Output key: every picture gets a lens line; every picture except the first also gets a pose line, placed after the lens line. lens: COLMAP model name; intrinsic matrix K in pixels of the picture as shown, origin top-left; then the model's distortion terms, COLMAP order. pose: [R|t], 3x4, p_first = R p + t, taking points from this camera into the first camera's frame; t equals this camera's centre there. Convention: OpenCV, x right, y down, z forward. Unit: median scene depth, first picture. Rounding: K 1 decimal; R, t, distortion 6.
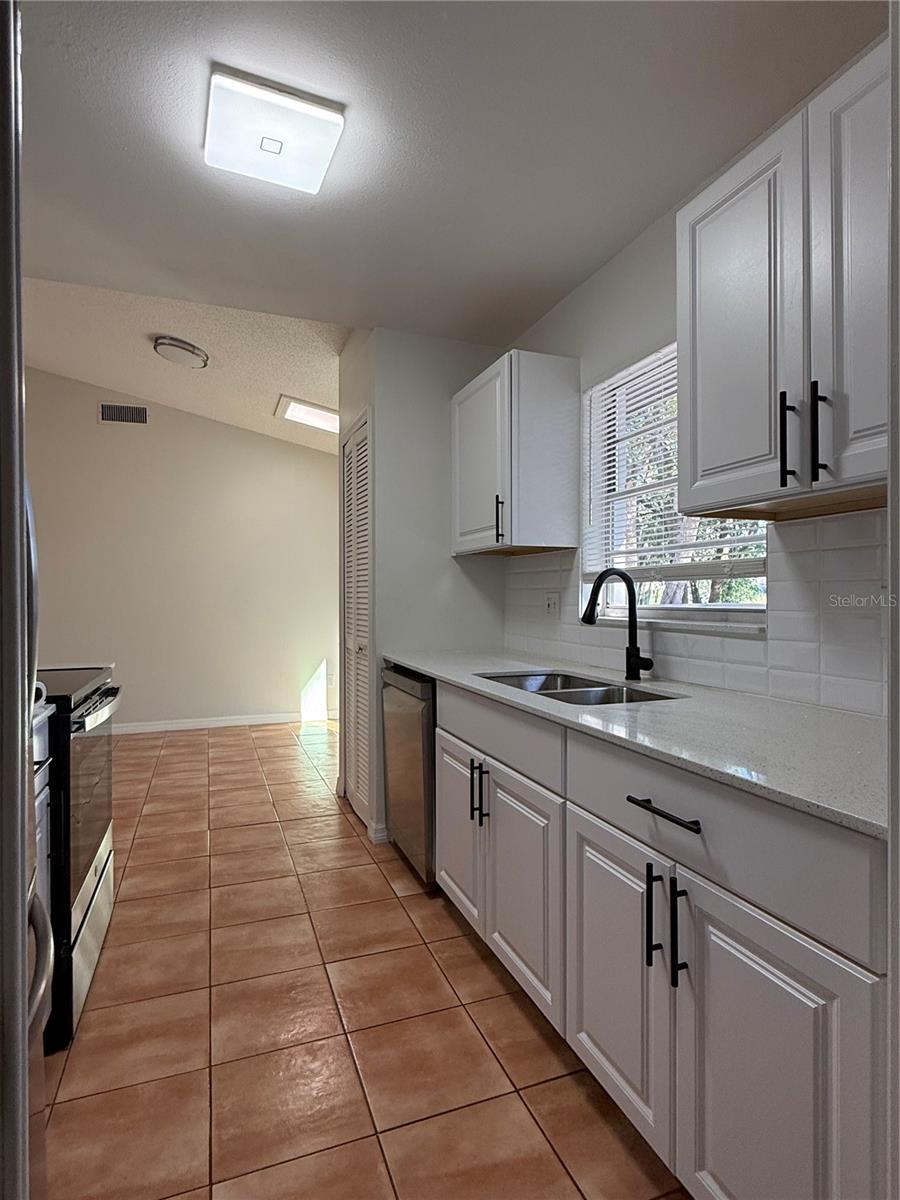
lens RADIAL K [[634.4, 0, 449.1], [0, 634.4, 599.4], [0, 0, 1]] dist [0.002329, -0.000386]
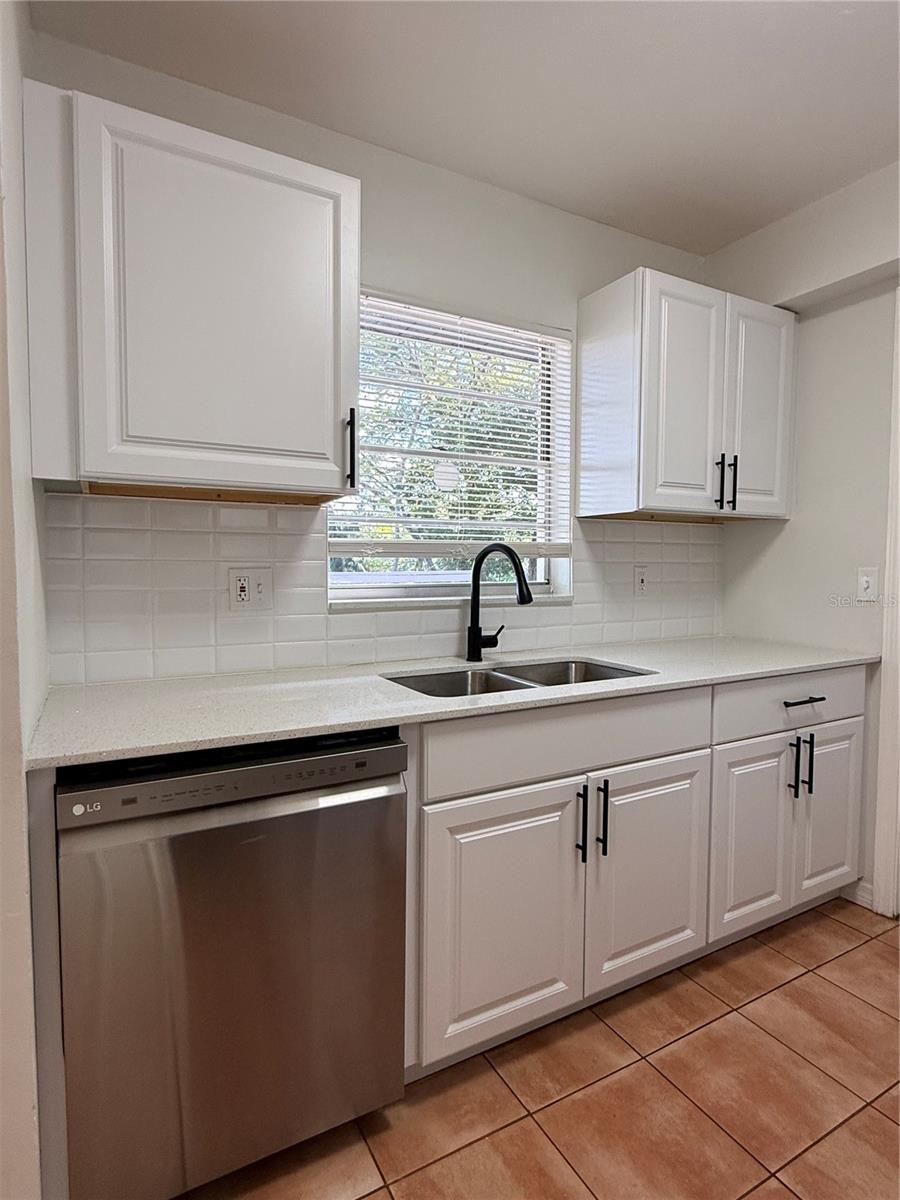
lens RADIAL K [[634.4, 0, 449.1], [0, 634.4, 599.4], [0, 0, 1]] dist [0.002329, -0.000386]
pose [[-0.143612, -0.051321, 0.988302, -0.688245], [0.004801, 0.998607, 0.052553, -0.017096], [-0.989622, 0.012292, -0.143166, 1.261353]]
